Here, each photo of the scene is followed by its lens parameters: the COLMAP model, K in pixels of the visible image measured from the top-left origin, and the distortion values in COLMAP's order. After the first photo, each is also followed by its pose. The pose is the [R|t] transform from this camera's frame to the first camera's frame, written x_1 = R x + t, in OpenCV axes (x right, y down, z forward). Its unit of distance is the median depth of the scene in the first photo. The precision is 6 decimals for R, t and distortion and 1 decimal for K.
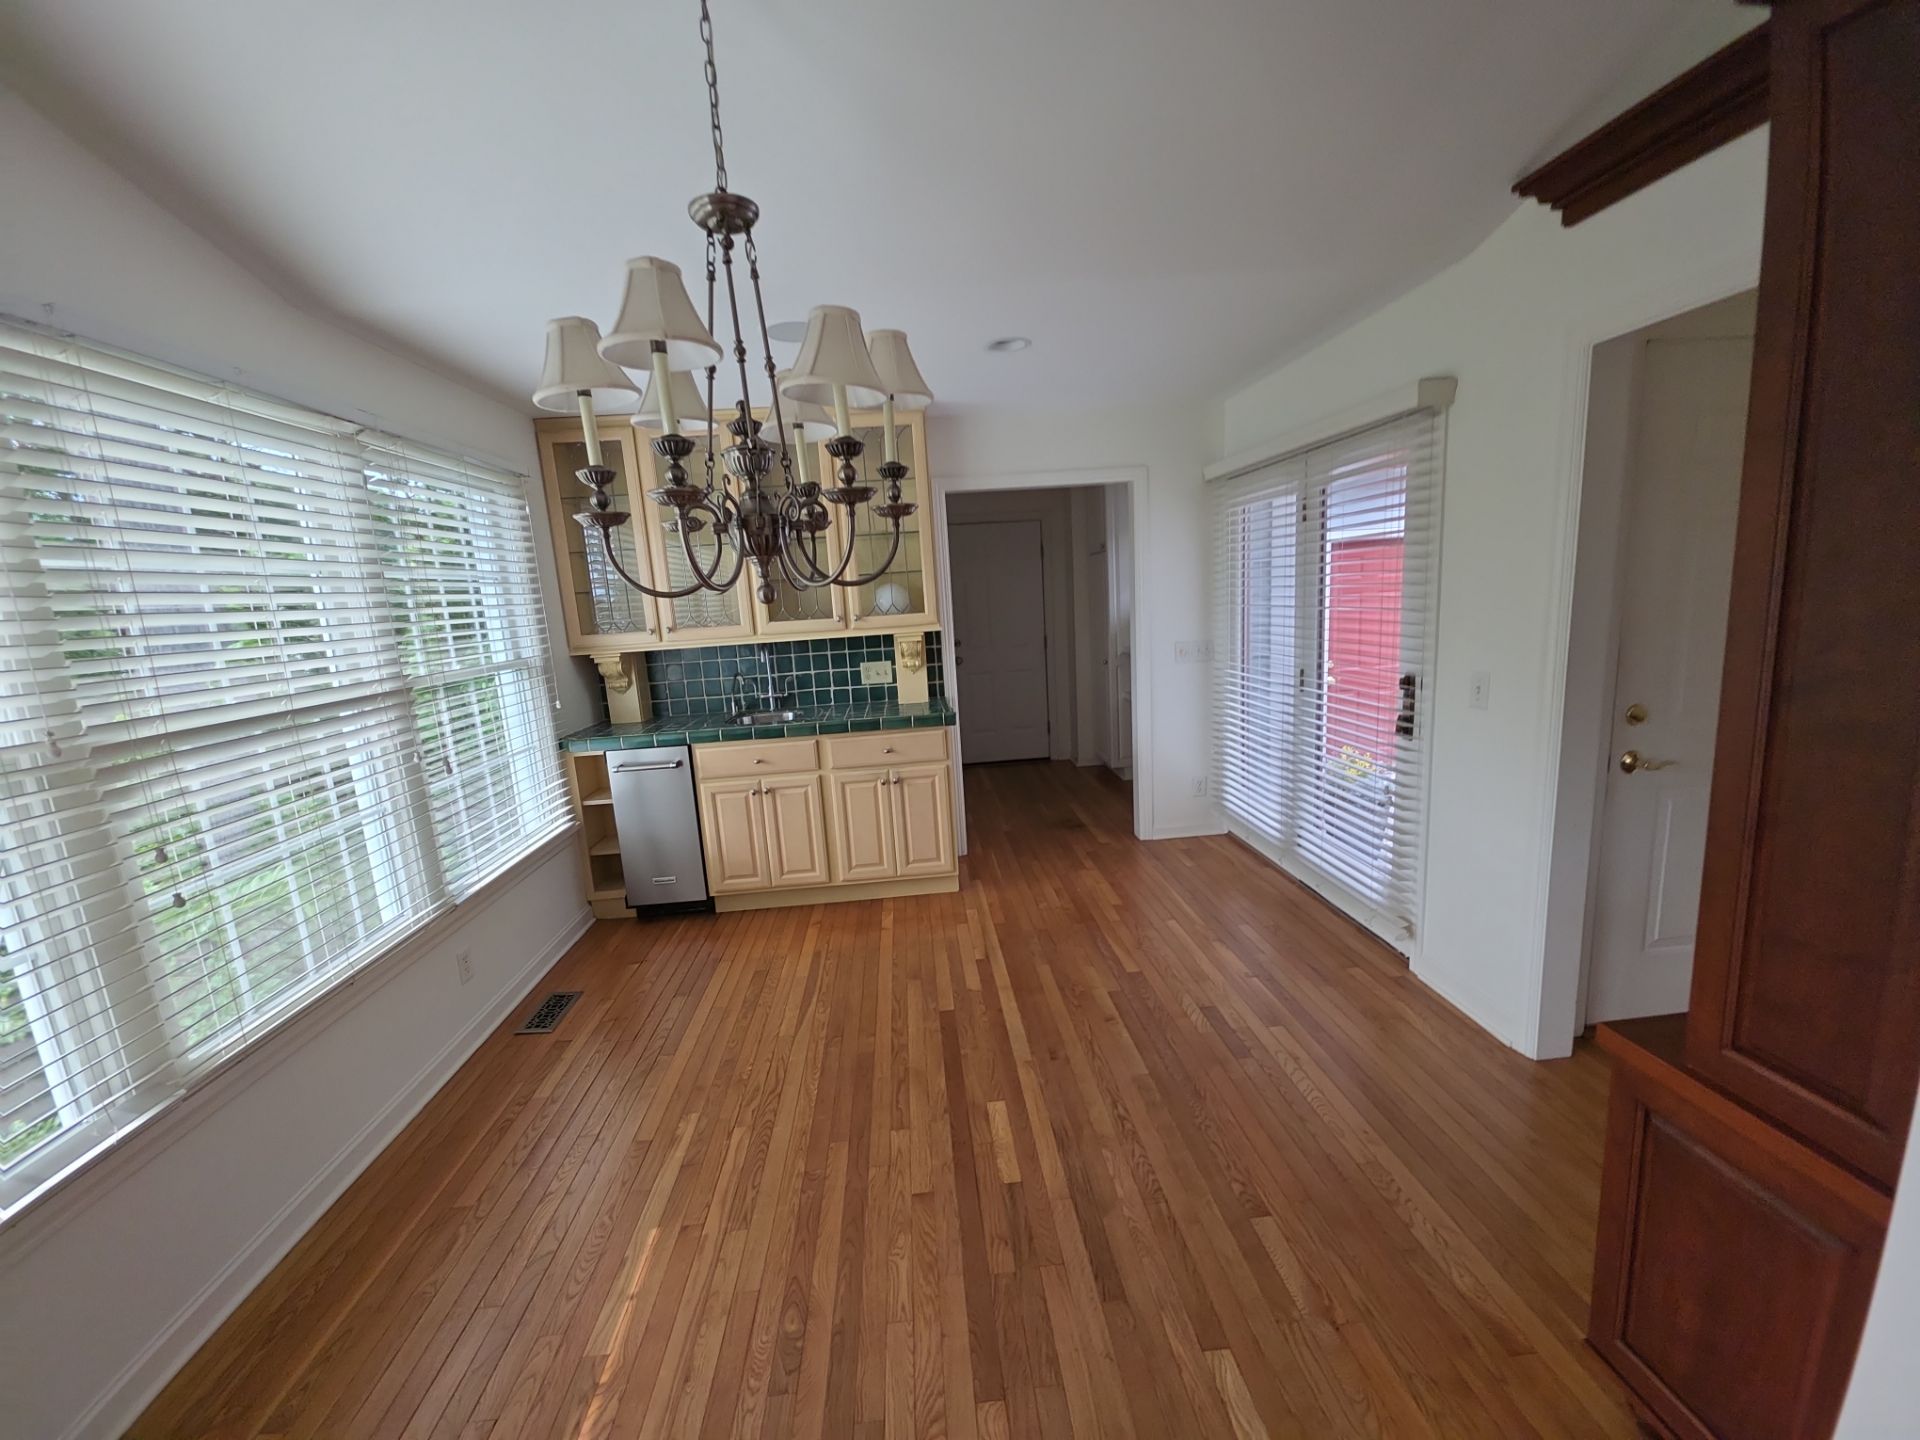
lens RADIAL K [[749.6, 0, 953.8], [0, 749.6, 727.2], [0, 0, 1]] dist [-0.001052, -0.000529]
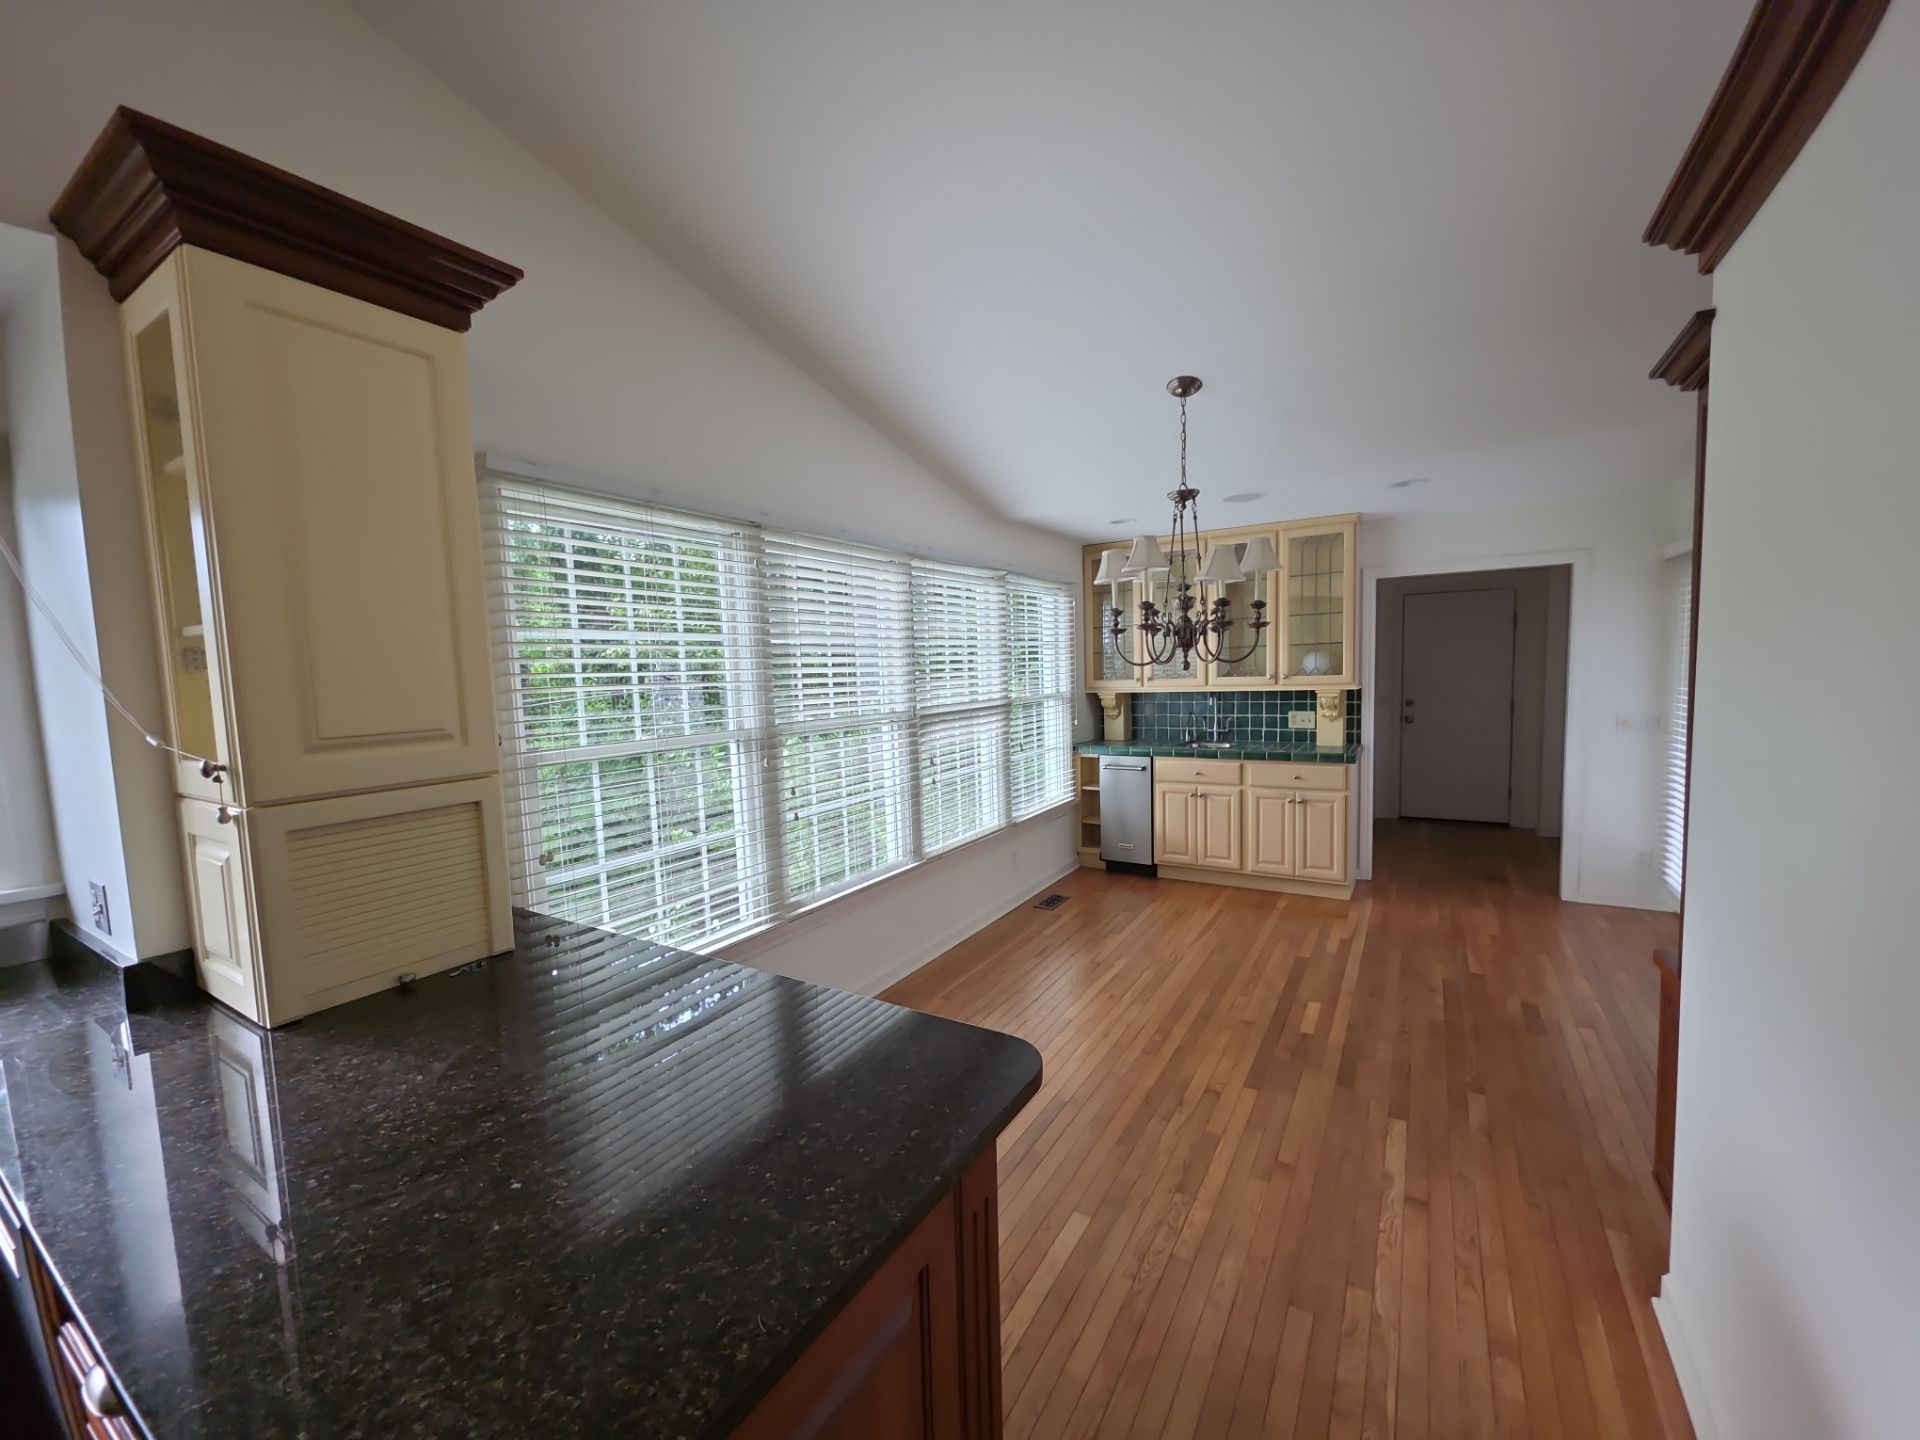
lens RADIAL K [[749.6, 0, 955.5], [0, 749.6, 730.0], [0, 0, 1]] dist [-0.001052, -0.000529]
pose [[0.807975, 0.085208, -0.583023, 0.195216], [-0.120514, 0.992469, -0.021966, 0.051278], [0.576760, 0.088011, 0.812159, -0.438271]]
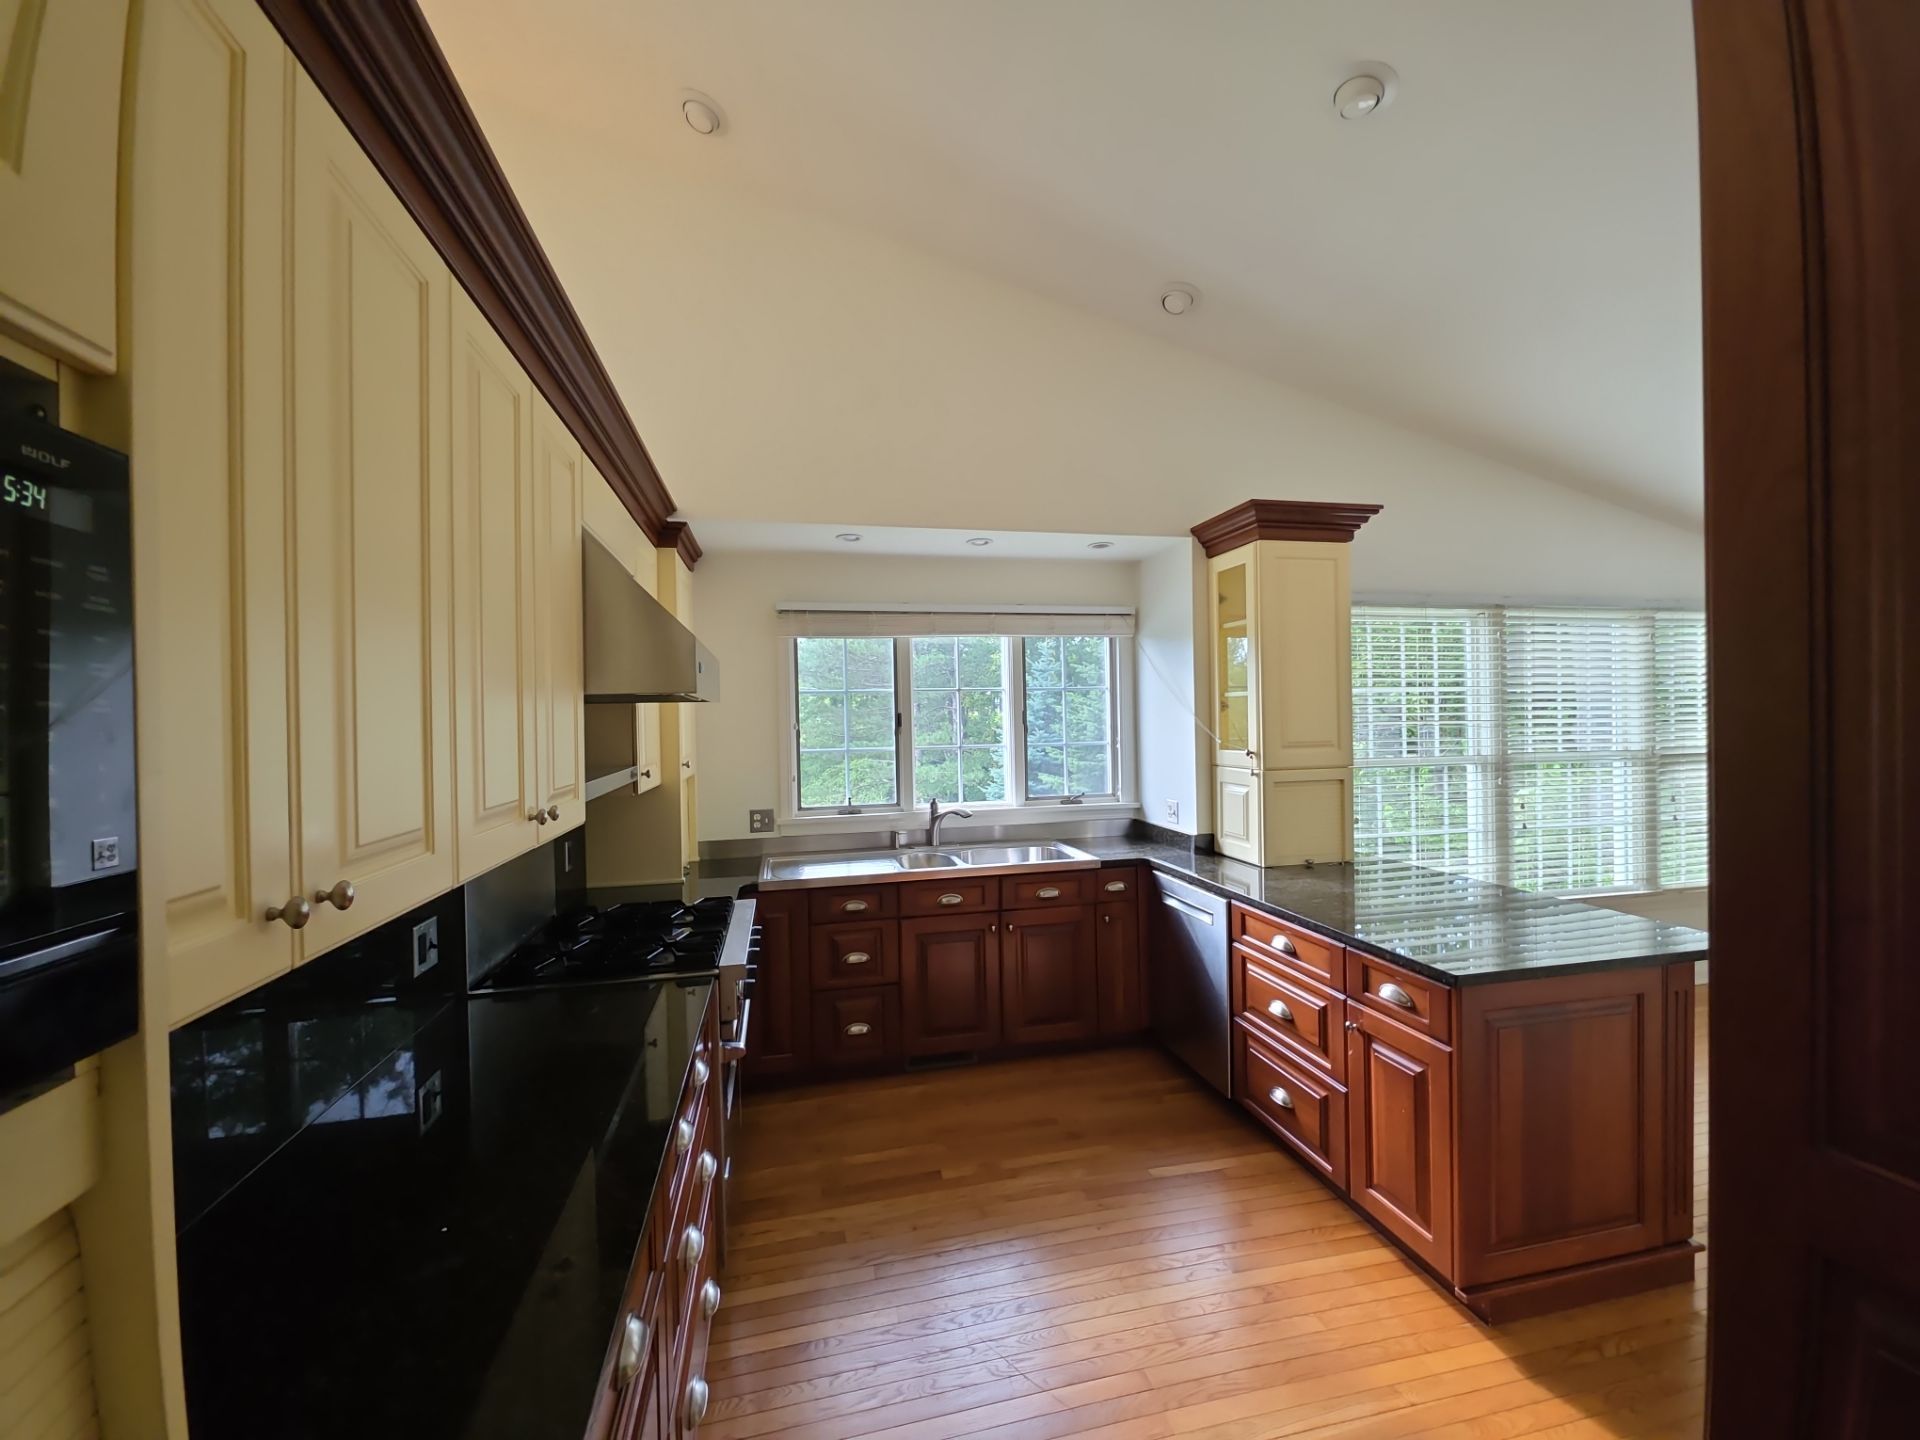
lens RADIAL K [[749.6, 0, 938.9], [0, 749.6, 730.3], [0, 0, 1]] dist [-0.001052, -0.000529]
pose [[0.126310, 0.072699, -0.989323, 0.532107], [-0.161224, 0.985555, 0.051838, 0.096226], [0.978802, 0.152955, 0.136206, -0.857550]]
